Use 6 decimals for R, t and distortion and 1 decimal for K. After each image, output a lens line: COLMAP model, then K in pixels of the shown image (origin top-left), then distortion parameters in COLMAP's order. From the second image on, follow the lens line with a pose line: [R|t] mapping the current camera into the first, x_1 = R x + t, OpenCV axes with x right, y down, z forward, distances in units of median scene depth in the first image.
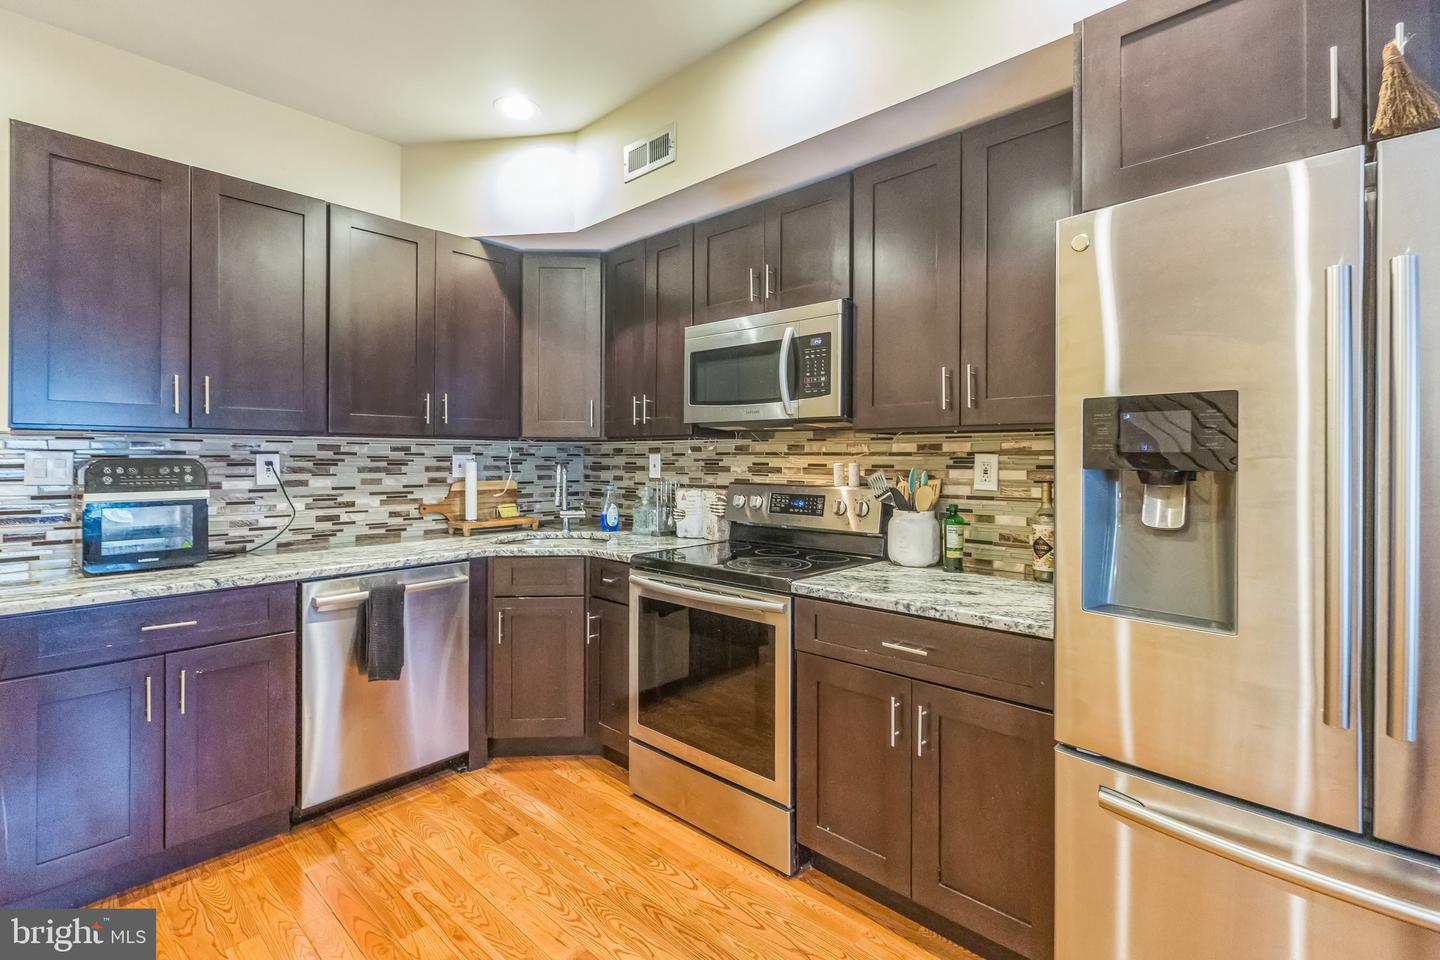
lens RADIAL K [[651.3, 0, 708.1], [0, 651.3, 459.3], [0, 0, 1]] dist [0.000425, 0.000081]
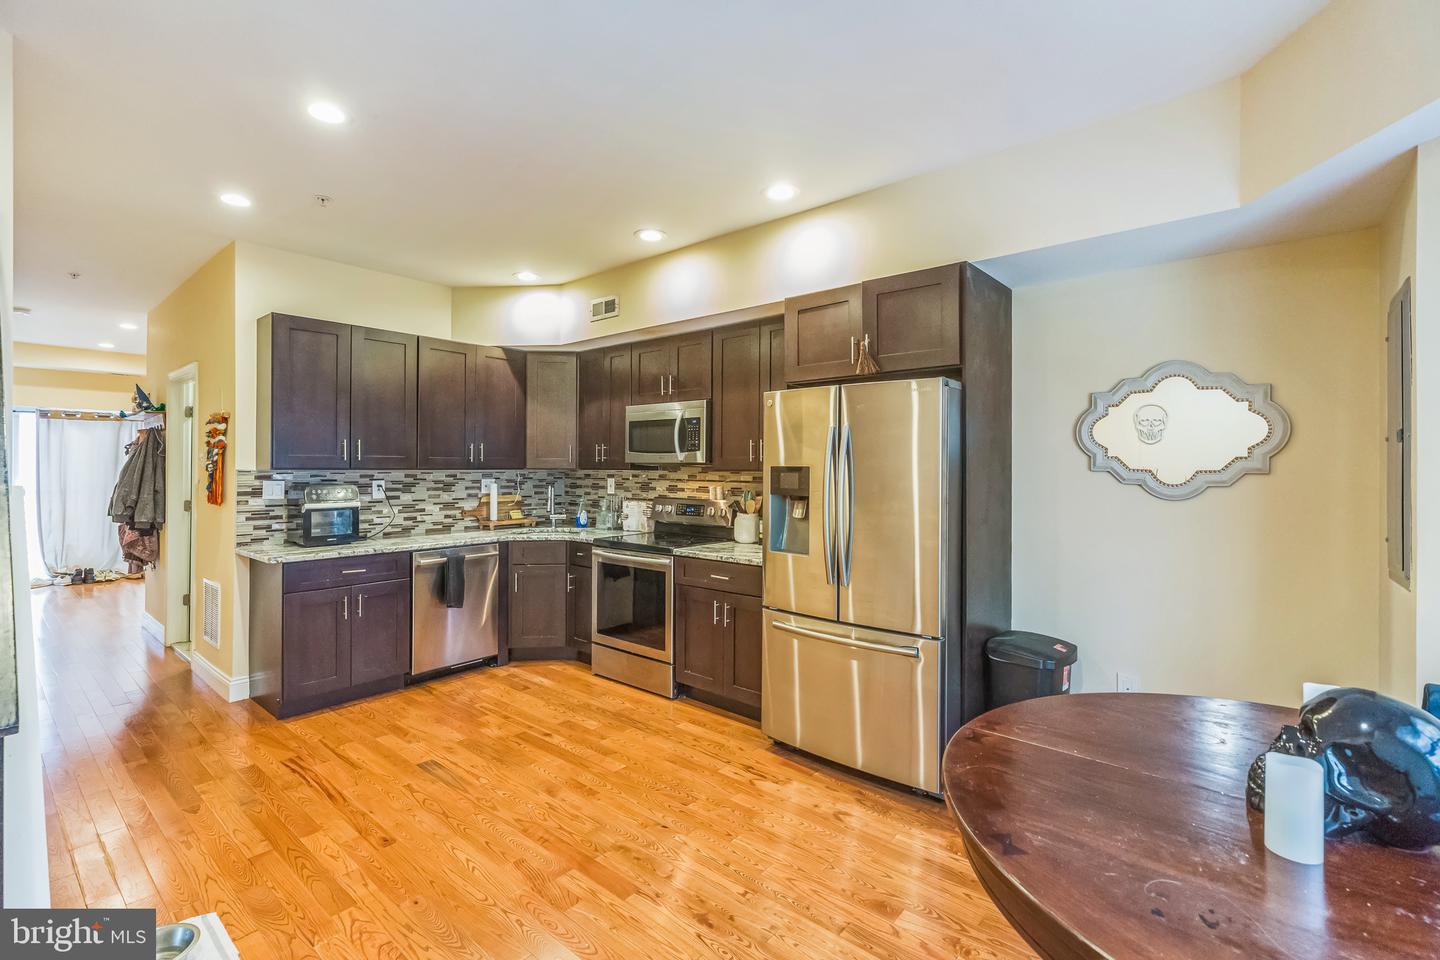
lens RADIAL K [[651.3, 0, 709.3], [0, 651.3, 469.7], [0, 0, 1]] dist [0.000425, 0.000081]
pose [[0.999294, 0.002622, 0.037483, 0.125619], [-0.002699, 0.999994, 0.002018, -0.042877], [-0.037477, -0.002117, 0.999295, -0.750966]]
